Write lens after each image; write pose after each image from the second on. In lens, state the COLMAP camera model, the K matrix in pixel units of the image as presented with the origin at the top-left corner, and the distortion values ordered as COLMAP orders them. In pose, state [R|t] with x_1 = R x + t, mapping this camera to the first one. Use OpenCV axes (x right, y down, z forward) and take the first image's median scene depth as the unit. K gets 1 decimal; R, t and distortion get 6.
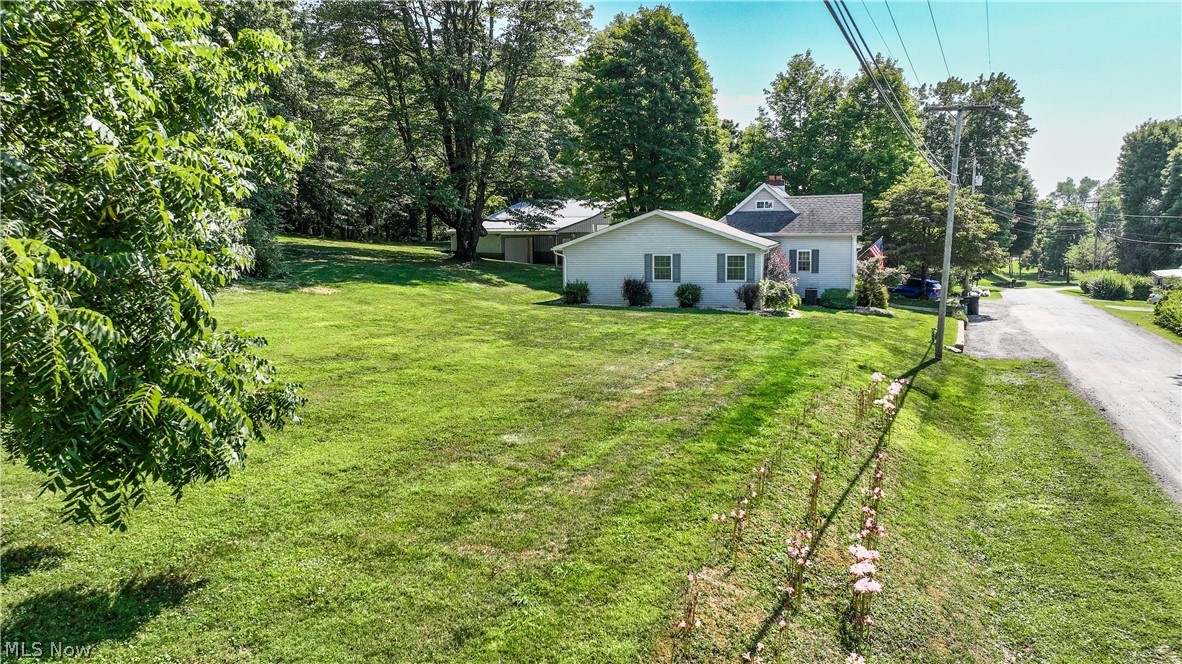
lens RADIAL K [[845.3, 0, 596.8], [0, 845.3, 332.8], [0, 0, 1]] dist [0.002702, 0.002165]
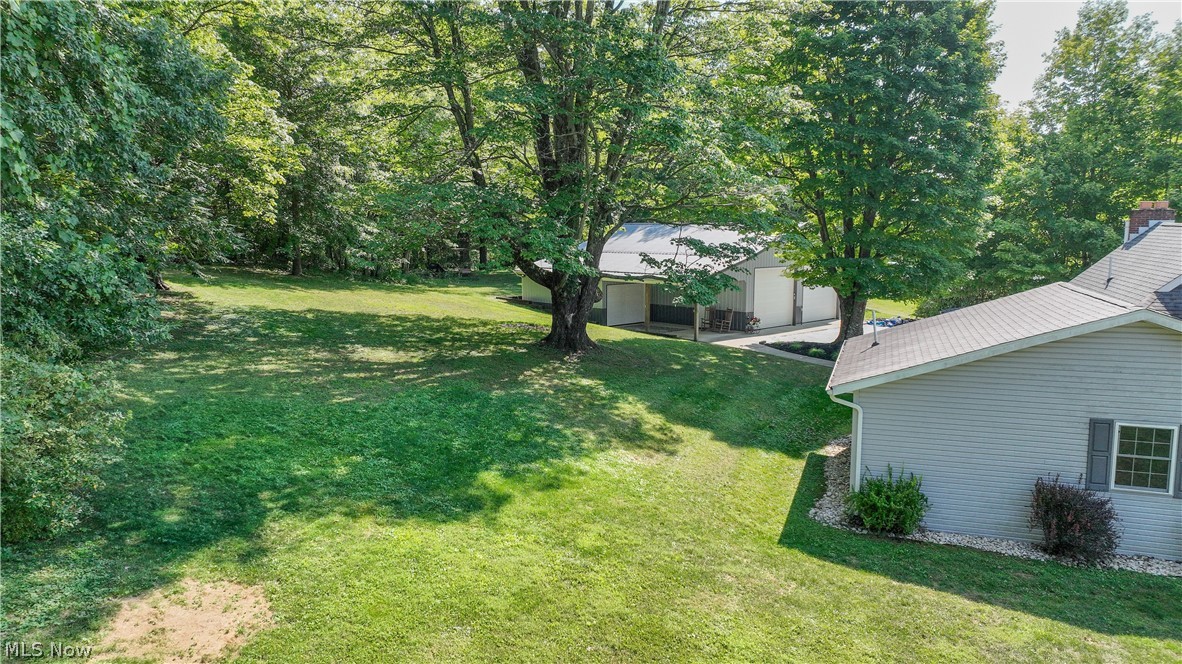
lens RADIAL K [[845.3, 0, 585.4], [0, 845.3, 330.6], [0, 0, 1]] dist [0.002702, 0.002165]
pose [[0.997995, 0.022107, -0.059301, -0.105197], [-0.022574, 0.999719, -0.007214, -0.088925], [0.059125, 0.008538, 0.998214, 0.430189]]
